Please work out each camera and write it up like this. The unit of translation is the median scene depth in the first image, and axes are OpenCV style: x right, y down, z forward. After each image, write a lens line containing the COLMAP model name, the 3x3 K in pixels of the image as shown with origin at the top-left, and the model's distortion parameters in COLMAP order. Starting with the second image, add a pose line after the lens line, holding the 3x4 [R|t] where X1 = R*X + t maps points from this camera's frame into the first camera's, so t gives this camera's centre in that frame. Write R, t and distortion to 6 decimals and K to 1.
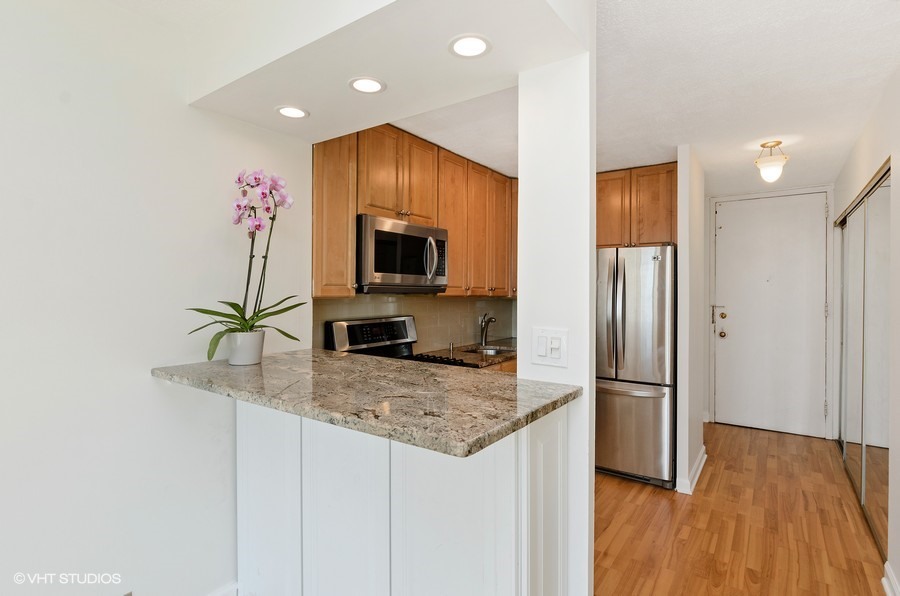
lens RADIAL K [[442.6, 0, 454.9], [0, 442.6, 289.2], [0, 0, 1]] dist [0.003939, -0.000694]
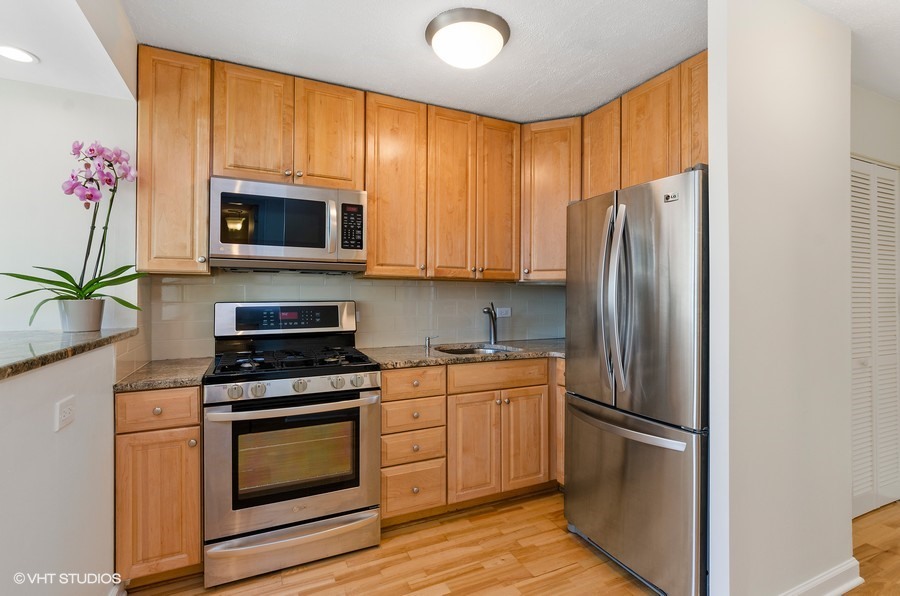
lens RADIAL K [[419.6, 0, 450.0], [0, 419.6, 302.1], [0, 0, 1]] dist [-0.003989, 0.000735]
pose [[0.856286, 0.016858, -0.516227, 0.561904], [-0.007204, 0.999760, 0.020698, 0.055541], [0.516452, -0.014005, 0.856201, 0.459948]]
